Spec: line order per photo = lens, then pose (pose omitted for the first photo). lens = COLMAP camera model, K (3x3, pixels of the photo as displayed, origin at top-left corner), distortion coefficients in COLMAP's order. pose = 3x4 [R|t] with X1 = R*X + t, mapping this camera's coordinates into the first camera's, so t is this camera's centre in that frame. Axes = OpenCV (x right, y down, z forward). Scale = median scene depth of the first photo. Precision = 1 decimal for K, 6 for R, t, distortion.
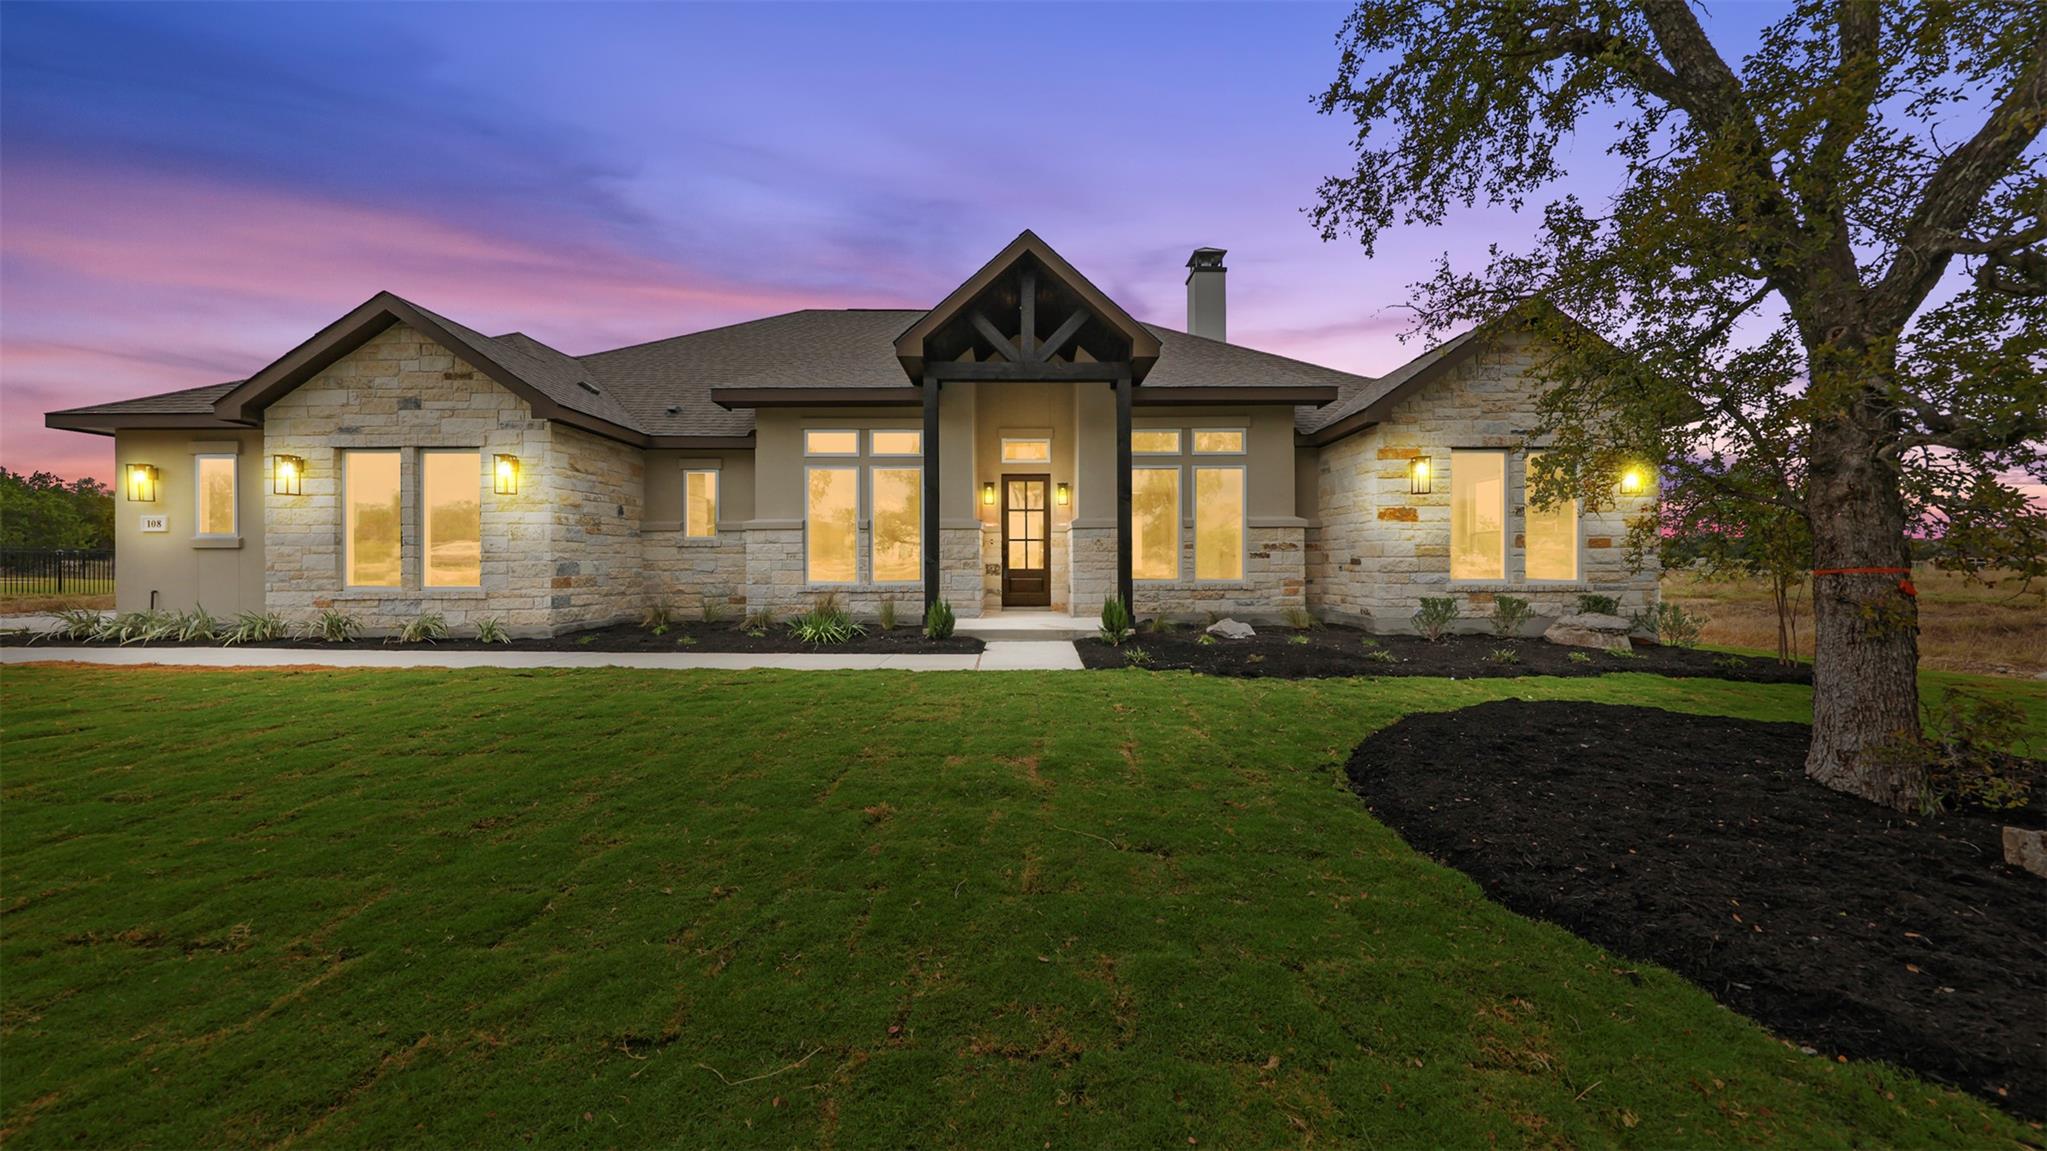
lens RADIAL K [[655.4, 0, 1023.5], [0, 655.4, 575.5], [0, 0, 1]] dist [0.000351, -0.003514]
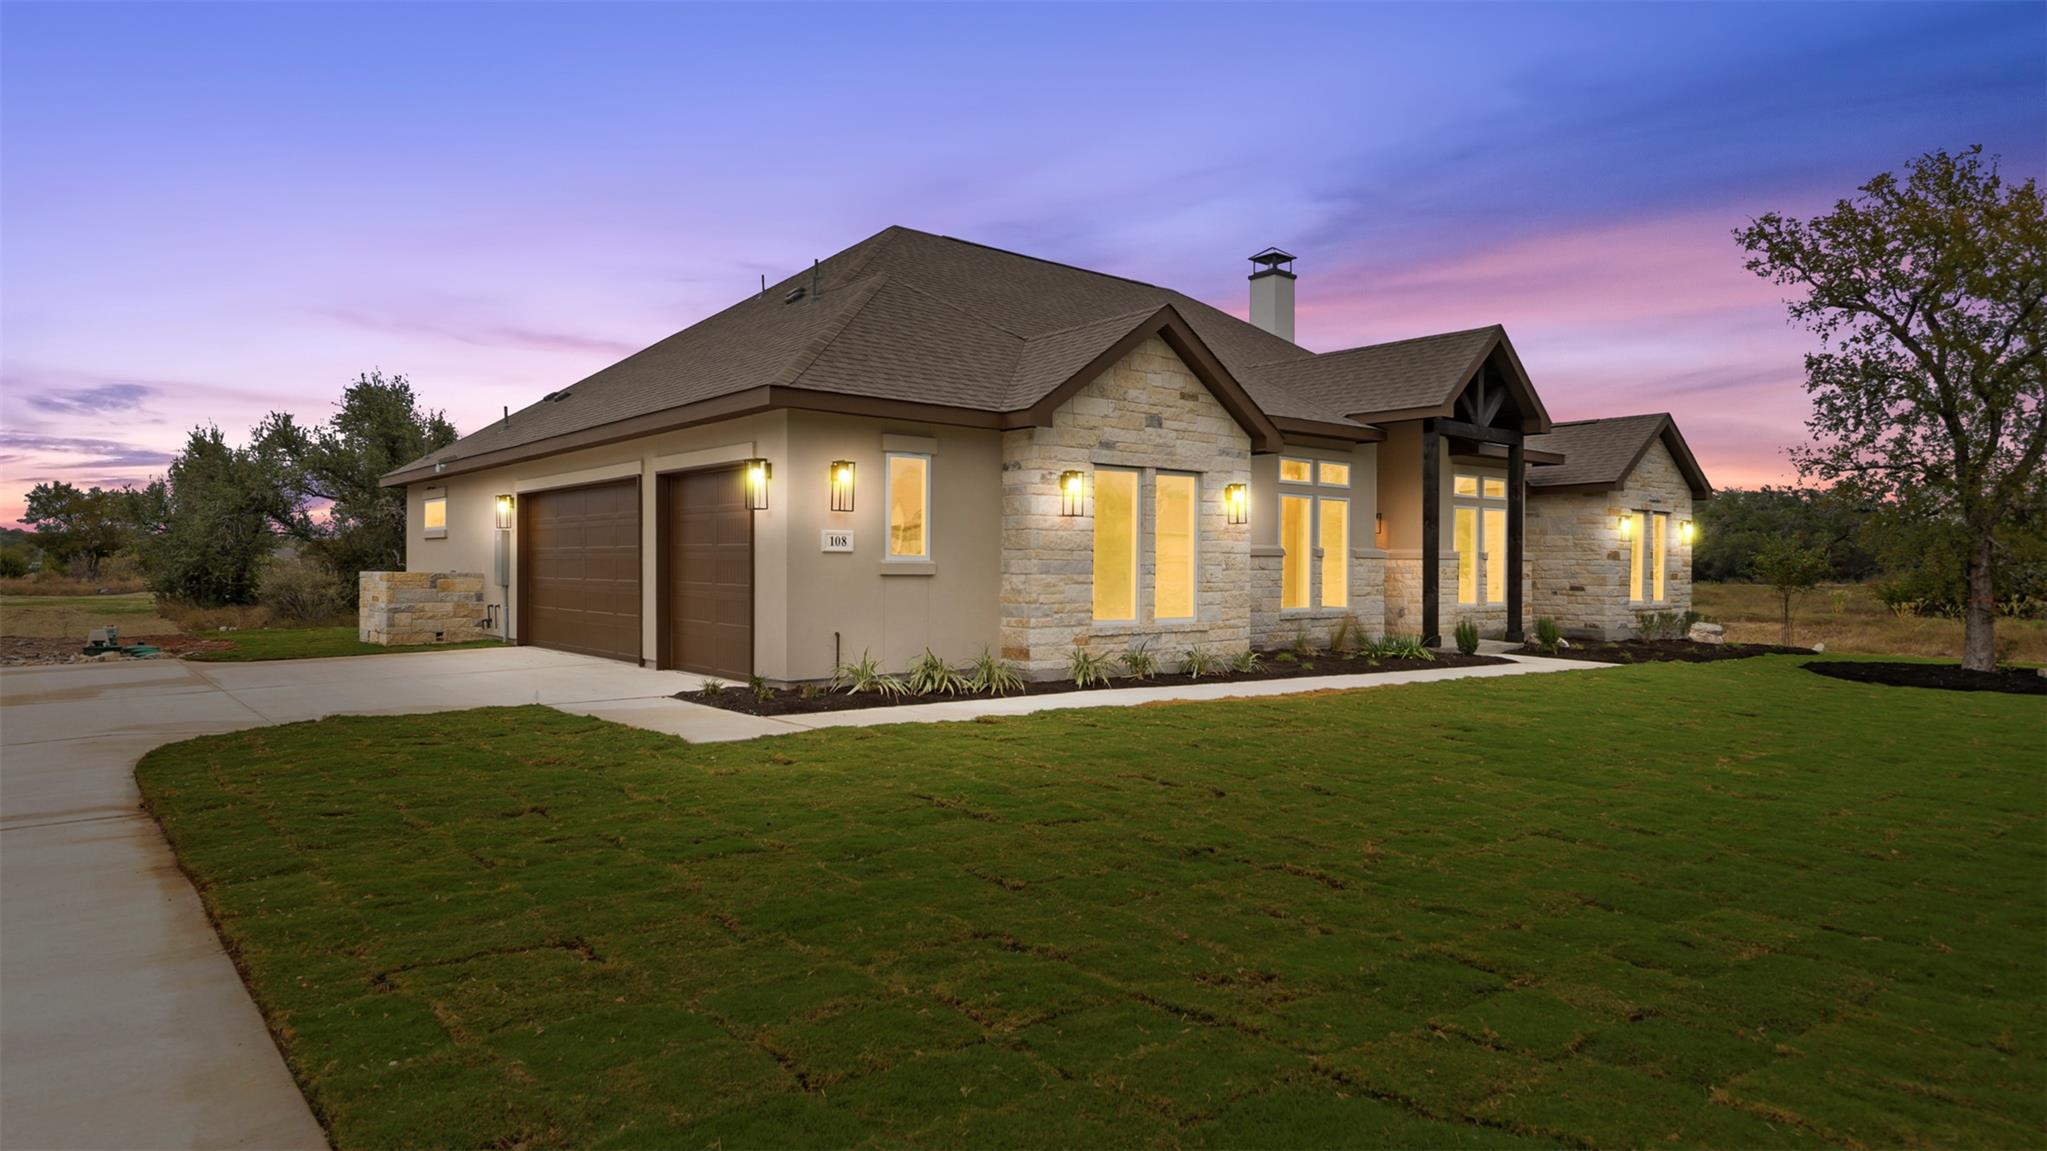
lens RADIAL K [[1213.7, 0, 1023.5], [0, 1213.7, 575.5], [0, 0, 1]] dist [0.001878, 0.000023]
pose [[0.771377, 0.003885, 0.636366, -2.165763], [0.005608, 0.999901, -0.012902, -0.023341], [-0.636353, 0.013521, 0.771279, -0.202584]]
